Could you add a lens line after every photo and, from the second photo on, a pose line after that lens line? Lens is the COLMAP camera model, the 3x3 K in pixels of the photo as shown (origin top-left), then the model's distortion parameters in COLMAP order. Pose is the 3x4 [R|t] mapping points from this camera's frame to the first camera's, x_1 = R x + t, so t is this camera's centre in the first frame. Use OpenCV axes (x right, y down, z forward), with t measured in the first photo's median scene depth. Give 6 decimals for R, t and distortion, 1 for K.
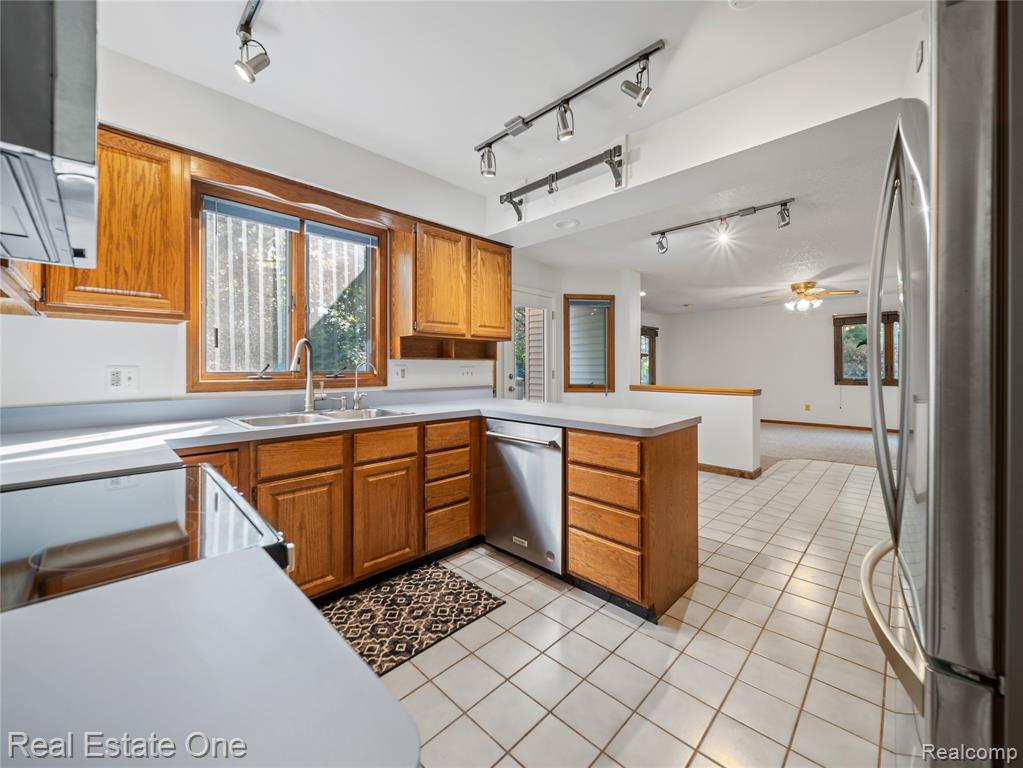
lens RADIAL K [[409.0, 0, 511.7], [0, 409.0, 368.5], [0, 0, 1]] dist [-0.001815, -0.000010]
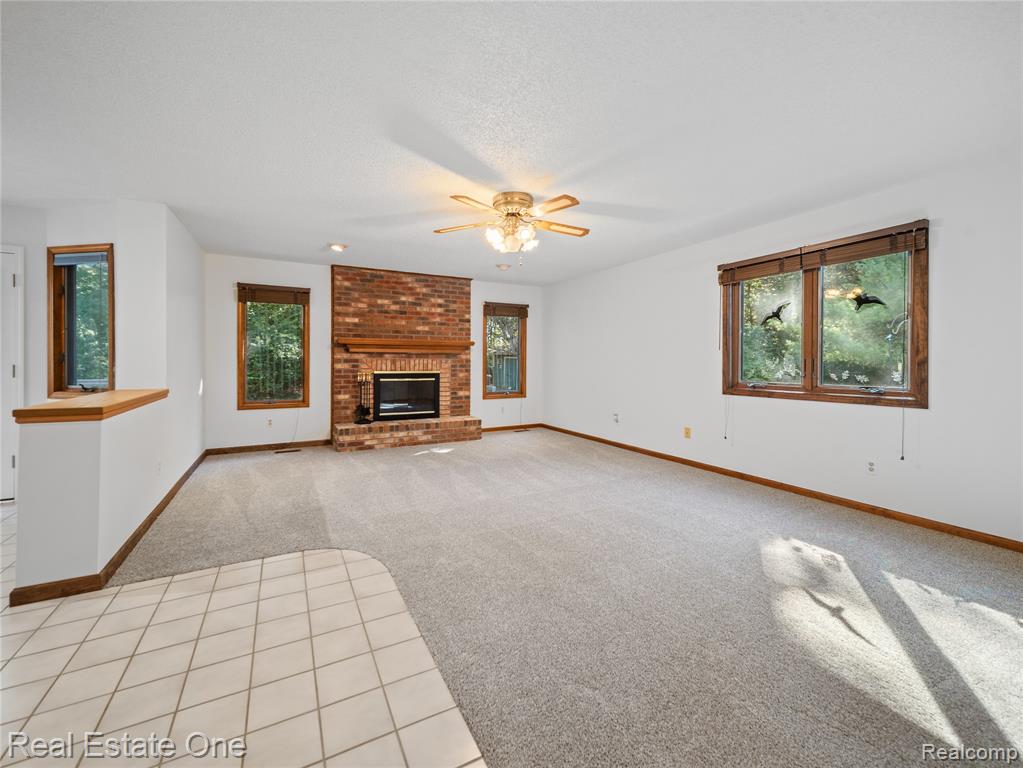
lens RADIAL K [[409.0, 0, 511.7], [0, 409.0, 368.5], [0, 0, 1]] dist [-0.001815, -0.000010]
pose [[0.947086, 0.008828, -0.320860, 2.409788], [-0.003641, 0.999853, 0.016763, -0.007335], [0.320961, -0.014708, 0.946978, 1.394950]]
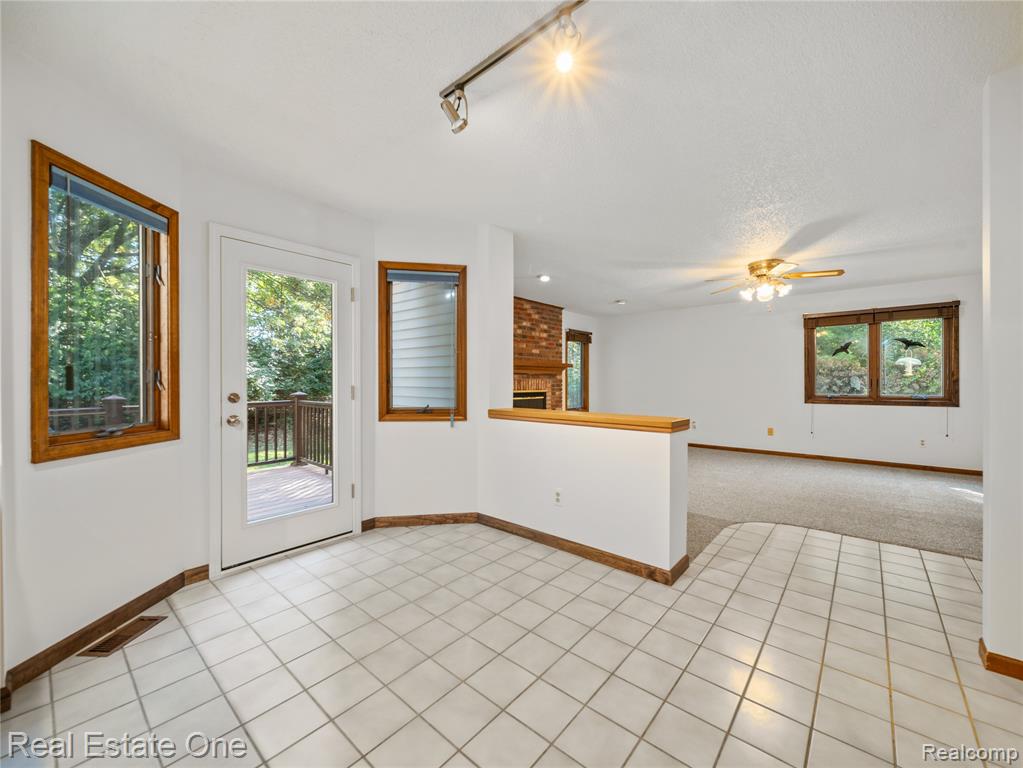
lens RADIAL K [[404.7, 0, 492.6], [0, 404.7, 386.7], [0, 0, 1]] dist [0.000421, 0.000007]
pose [[0.999729, 0.000227, 0.023287, 0.612123], [-0.000503, 0.999930, 0.011834, -0.002732], [-0.023283, -0.011843, 0.999659, 0.836921]]
